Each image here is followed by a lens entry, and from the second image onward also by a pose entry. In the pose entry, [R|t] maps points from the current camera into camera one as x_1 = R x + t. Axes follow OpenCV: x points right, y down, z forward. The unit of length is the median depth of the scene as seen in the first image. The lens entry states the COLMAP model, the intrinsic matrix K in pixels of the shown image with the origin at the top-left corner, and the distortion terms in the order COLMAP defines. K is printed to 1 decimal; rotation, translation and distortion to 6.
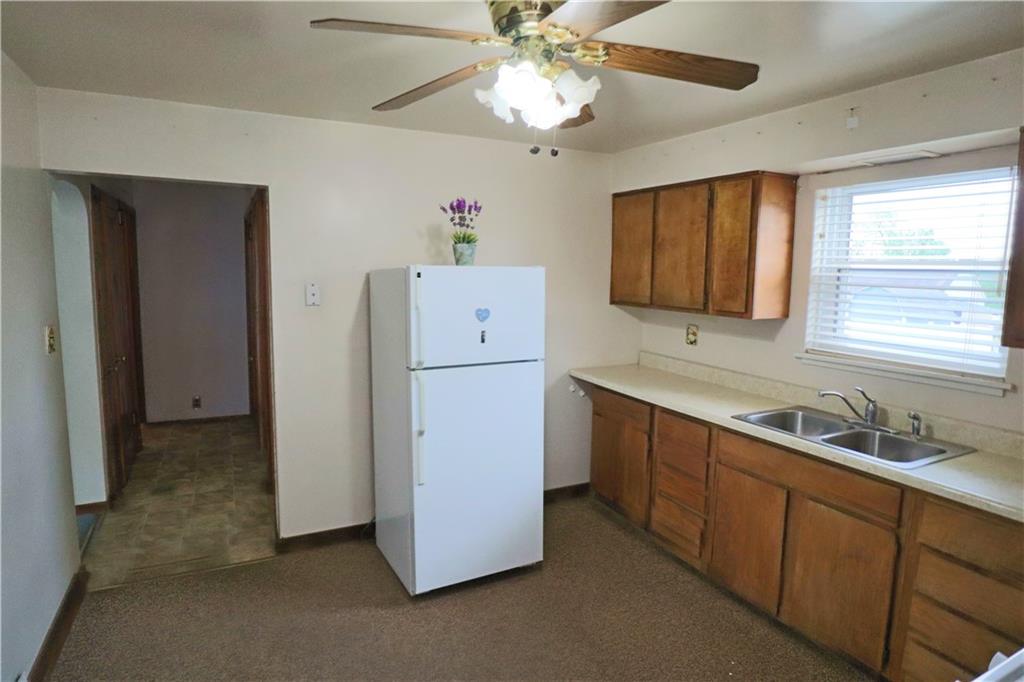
lens RADIAL K [[576.3, 0, 512.0], [0, 576.3, 341.0], [0, 0, 1]] dist [0.001066, 0.001019]
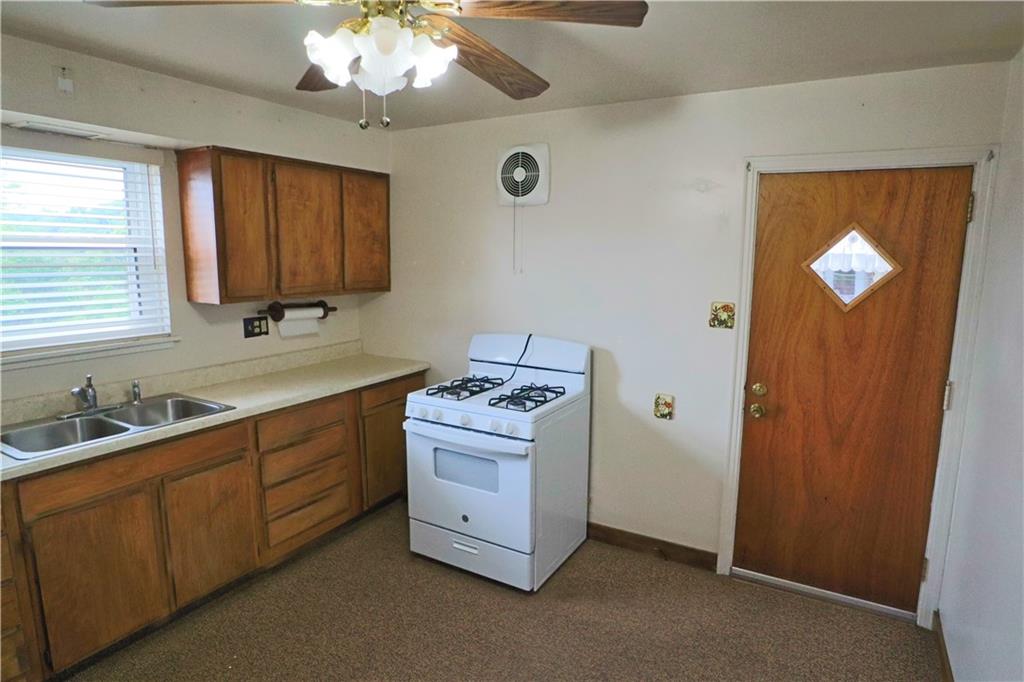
lens RADIAL K [[576.3, 0, 512.0], [0, 576.3, 341.0], [0, 0, 1]] dist [0.001066, 0.001019]
pose [[-0.529755, -0.149937, 0.834793, -0.589508], [0.085443, 0.969809, 0.228408, -0.138875], [-0.843836, 0.192327, -0.500950, 0.947614]]
